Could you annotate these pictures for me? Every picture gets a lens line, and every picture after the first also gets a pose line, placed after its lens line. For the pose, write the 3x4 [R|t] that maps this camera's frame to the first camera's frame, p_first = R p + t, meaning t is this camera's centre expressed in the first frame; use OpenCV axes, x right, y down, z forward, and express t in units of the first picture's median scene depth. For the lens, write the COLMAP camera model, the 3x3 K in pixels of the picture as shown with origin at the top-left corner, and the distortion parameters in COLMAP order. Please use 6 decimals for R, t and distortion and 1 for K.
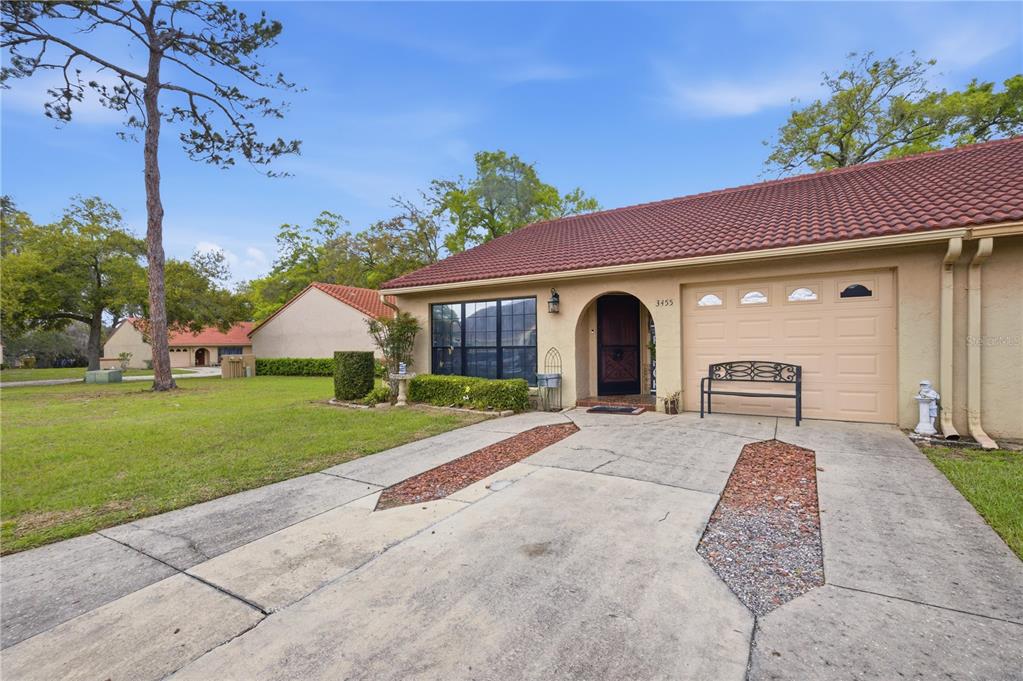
lens RADIAL K [[420.5, 0, 511.5], [0, 420.5, 340.5], [0, 0, 1]] dist [0.017265, -0.000205]
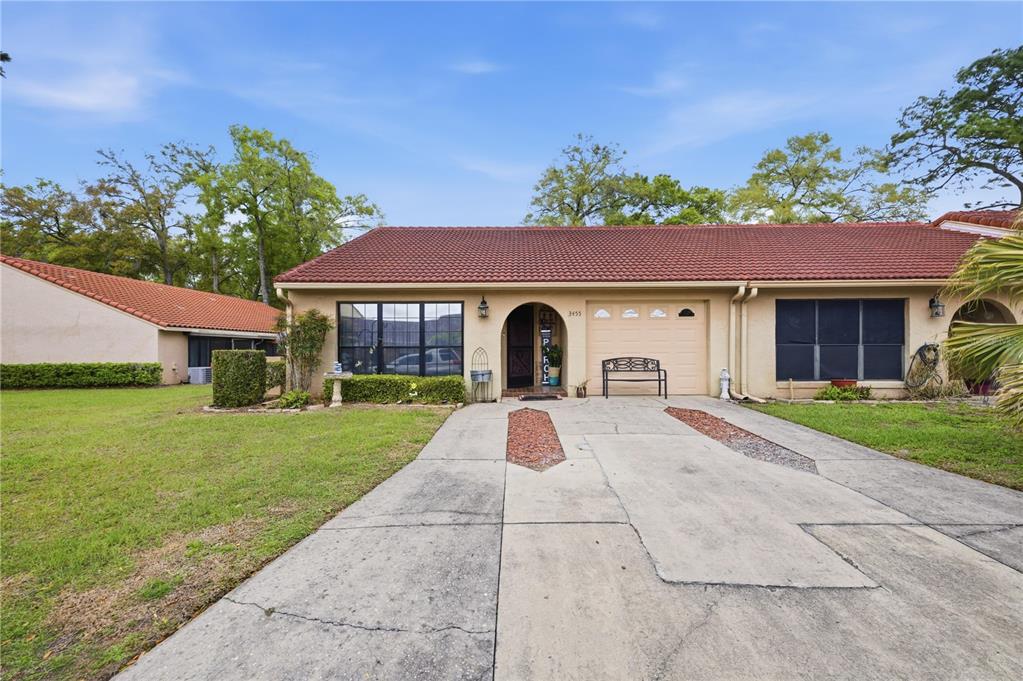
lens RADIAL K [[398.2, 0, 513.8], [0, 398.2, 340.1], [0, 0, 1]] dist [0.031493, -0.000099]
pose [[0.873053, 0.019058, 0.487253, -0.439365], [-0.012520, 0.999783, -0.016673, 0.017140], [-0.487465, 0.008456, 0.873101, 0.004248]]
